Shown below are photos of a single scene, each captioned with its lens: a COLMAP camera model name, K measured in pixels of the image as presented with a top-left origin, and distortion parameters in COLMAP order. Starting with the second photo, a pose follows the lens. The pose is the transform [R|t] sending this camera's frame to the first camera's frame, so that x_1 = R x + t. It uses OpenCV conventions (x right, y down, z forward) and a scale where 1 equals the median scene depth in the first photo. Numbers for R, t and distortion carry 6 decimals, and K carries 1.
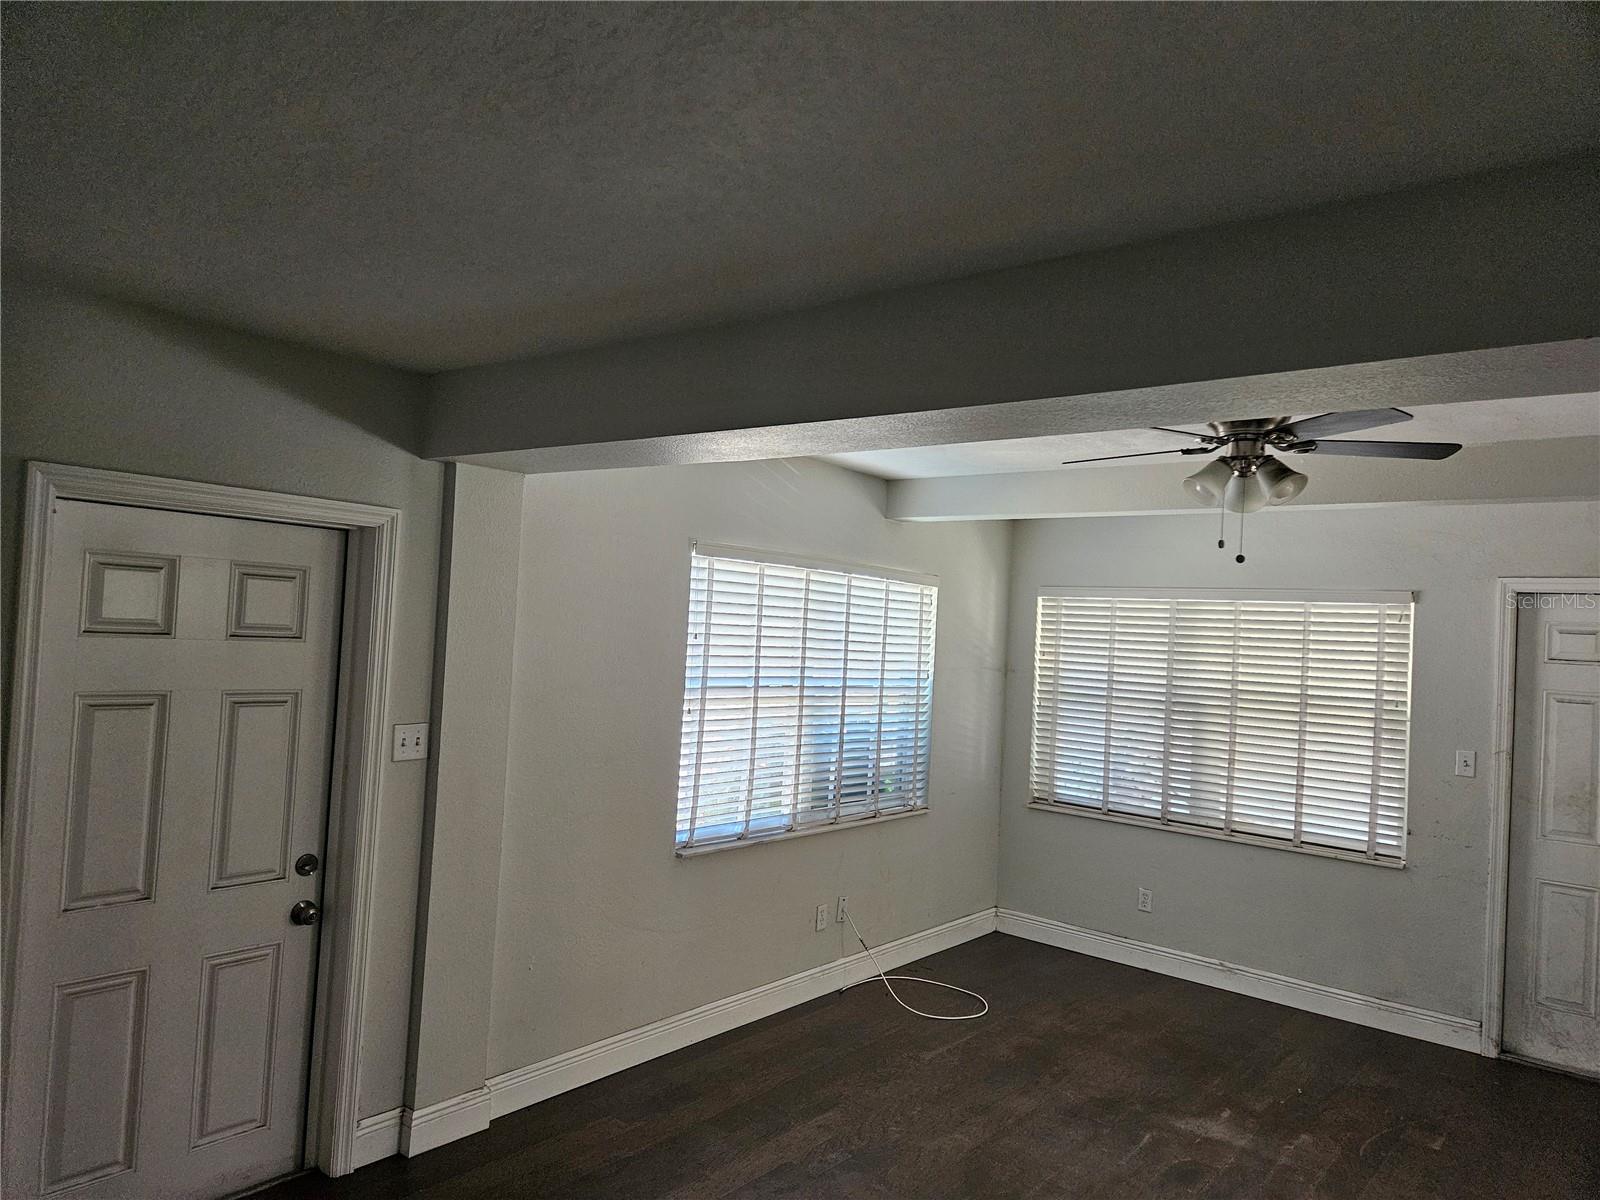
lens RADIAL K [[1078.2, 0, 785.5], [0, 1078.2, 594.2], [0, 0, 1]] dist [0.105296, -0.084865]
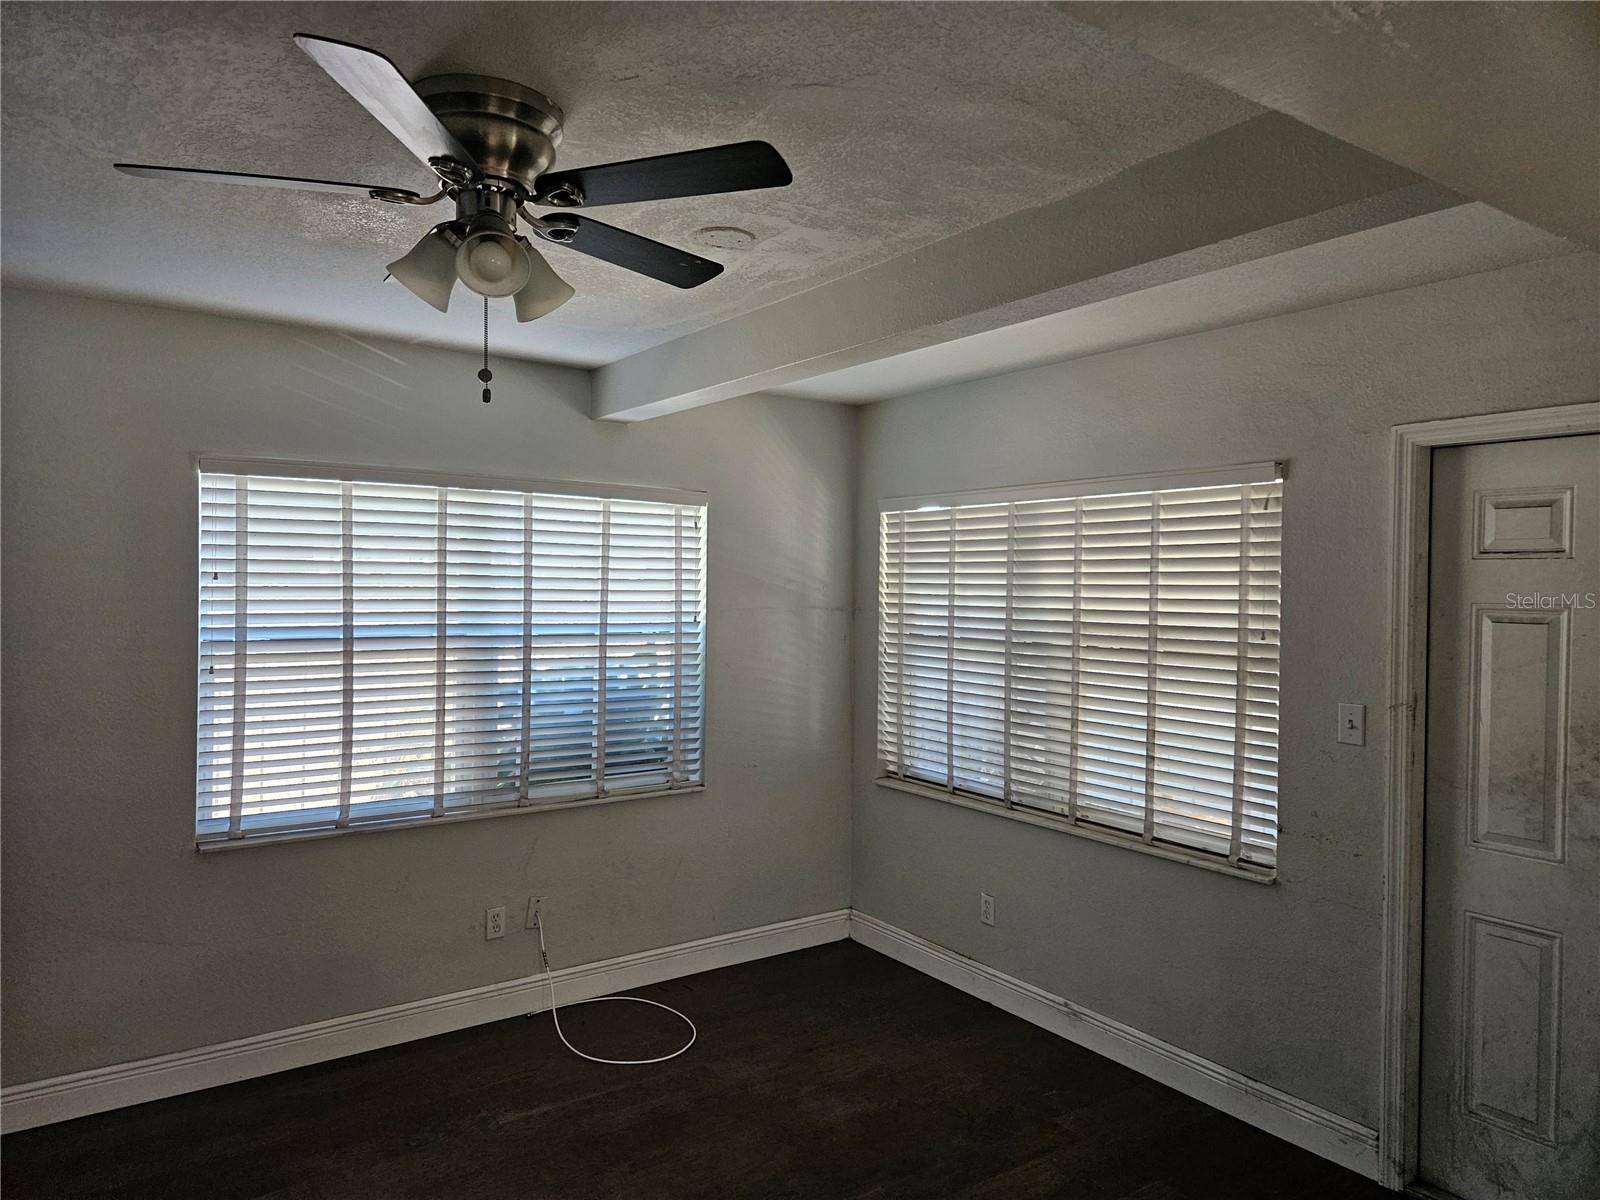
lens RADIAL K [[1078.2, 0, 785.5], [0, 1078.2, 594.2], [0, 0, 1]] dist [0.105296, -0.084865]
pose [[0.957776, -0.039851, -0.284739, 0.468725], [0.050146, 0.998322, 0.028956, 0.042231], [0.283107, -0.042012, 0.958168, 0.295626]]
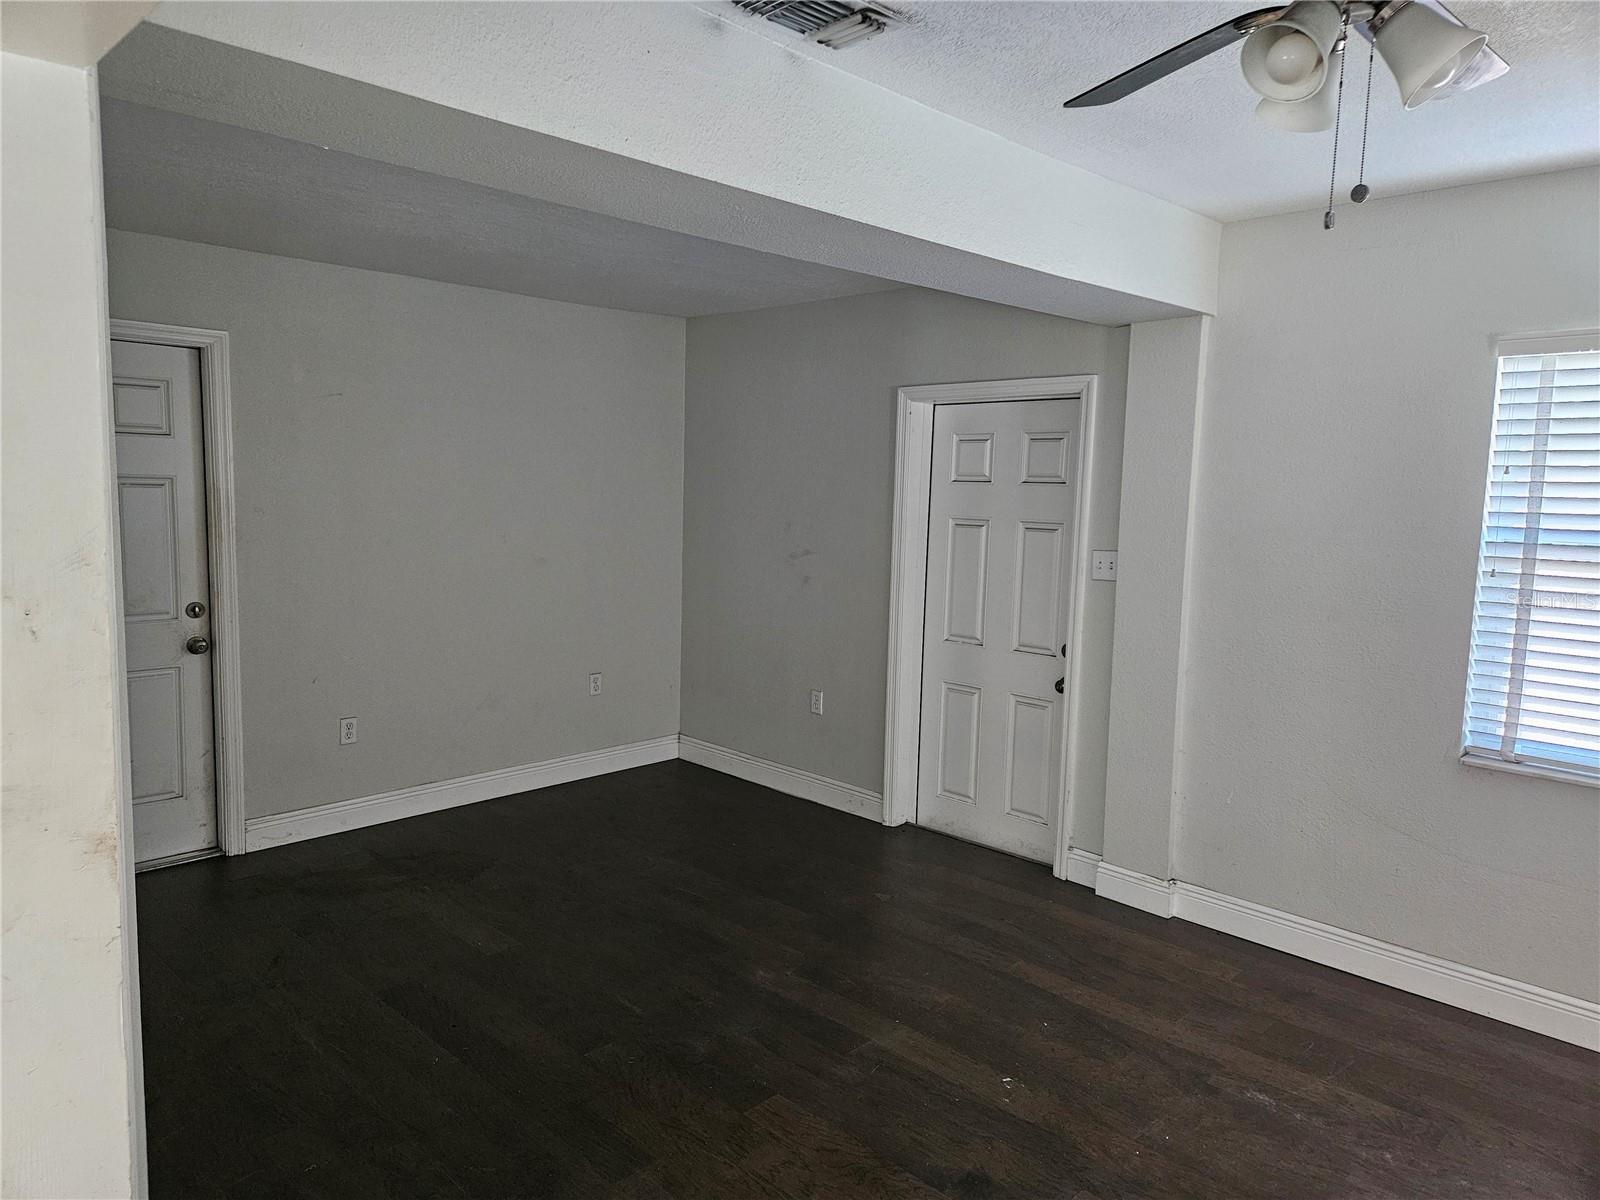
lens RADIAL K [[1078.2, 0, 785.5], [0, 1078.2, 594.2], [0, 0, 1]] dist [0.105296, -0.084865]
pose [[-0.106265, 0.049329, -0.993113, 0.605453], [0.005079, 0.998783, 0.049067, 0.070669], [0.994325, 0.000170, -0.106386, 0.516466]]
